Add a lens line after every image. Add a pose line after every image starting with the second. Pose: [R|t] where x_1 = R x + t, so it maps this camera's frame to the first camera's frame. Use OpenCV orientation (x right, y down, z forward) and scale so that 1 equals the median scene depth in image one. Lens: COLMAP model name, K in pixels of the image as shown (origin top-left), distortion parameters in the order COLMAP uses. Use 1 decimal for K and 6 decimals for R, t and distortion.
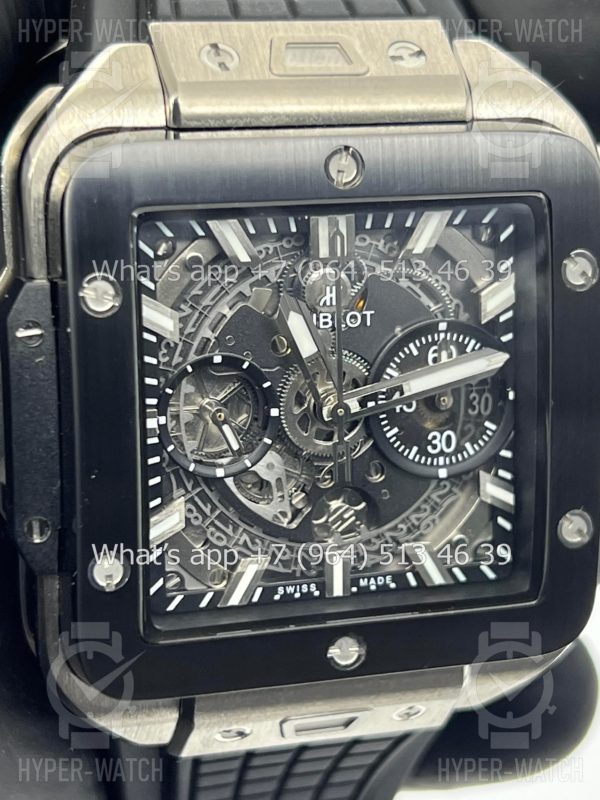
lens RADIAL K [[1889.7, 0, 300.0], [0, 1889.7, 400.0], [0, 0, 1]] dist [0.261979, -1.207255]
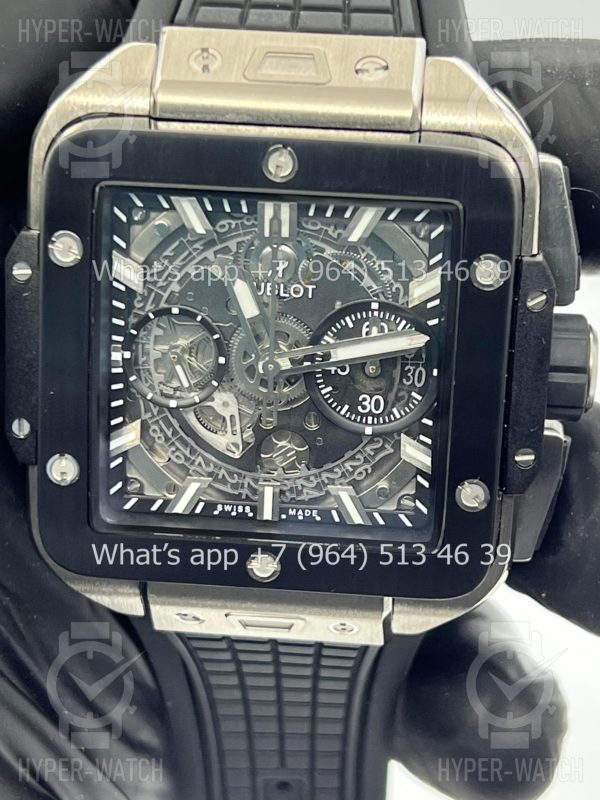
lens RADIAL K [[1889.7, 0, 300.0], [0, 1889.7, 400.0], [0, 0, 1]] dist [0.261979, -1.207255]
pose [[0.928605, 0.139668, -0.343782, 0.440075], [-0.118691, 0.989586, 0.081439, -0.070799], [0.351576, -0.034821, 0.935511, -0.104159]]
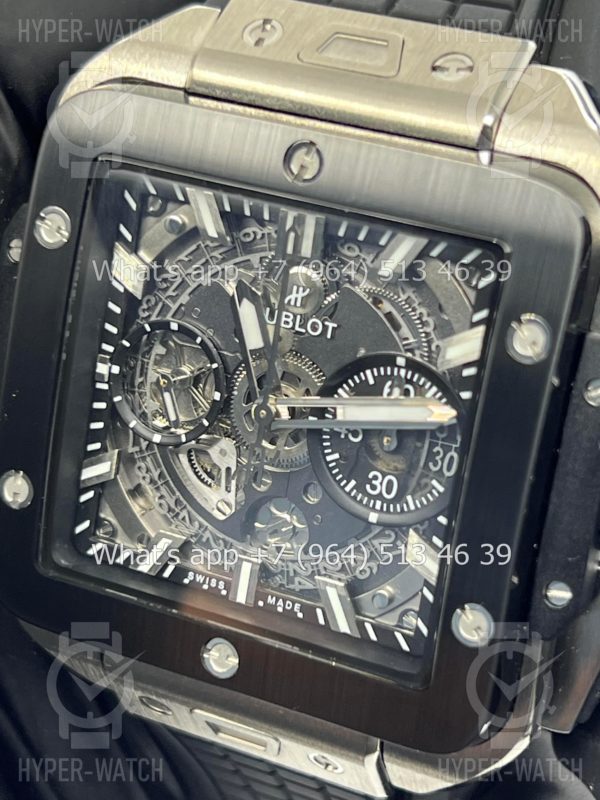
lens RADIAL K [[1889.7, 0, 300.0], [0, 1889.7, 400.0], [0, 0, 1]] dist [0.261979, -1.207255]
pose [[0.743478, 0.273089, -0.610461, 0.603634], [-0.287723, 0.954642, 0.076642, -0.077299], [0.603701, 0.118662, 0.788330, 0.250574]]
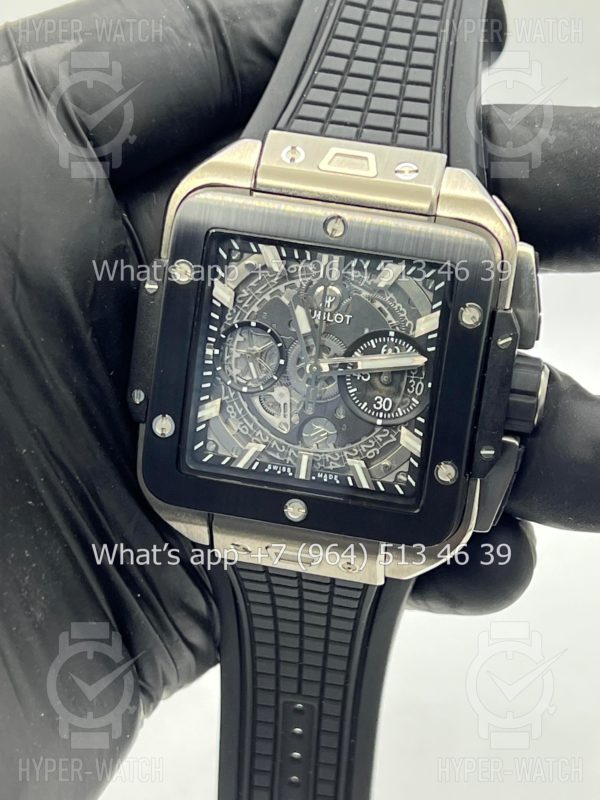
lens RADIAL K [[1889.7, 0, 300.0], [0, 1889.7, 400.0], [0, 0, 1]] dist [0.261979, -1.207255]
pose [[0.888485, 0.205580, -0.410281, 0.696630], [-0.221394, 0.975141, 0.009175, 0.020339], [0.401969, 0.082682, 0.911913, -0.540424]]
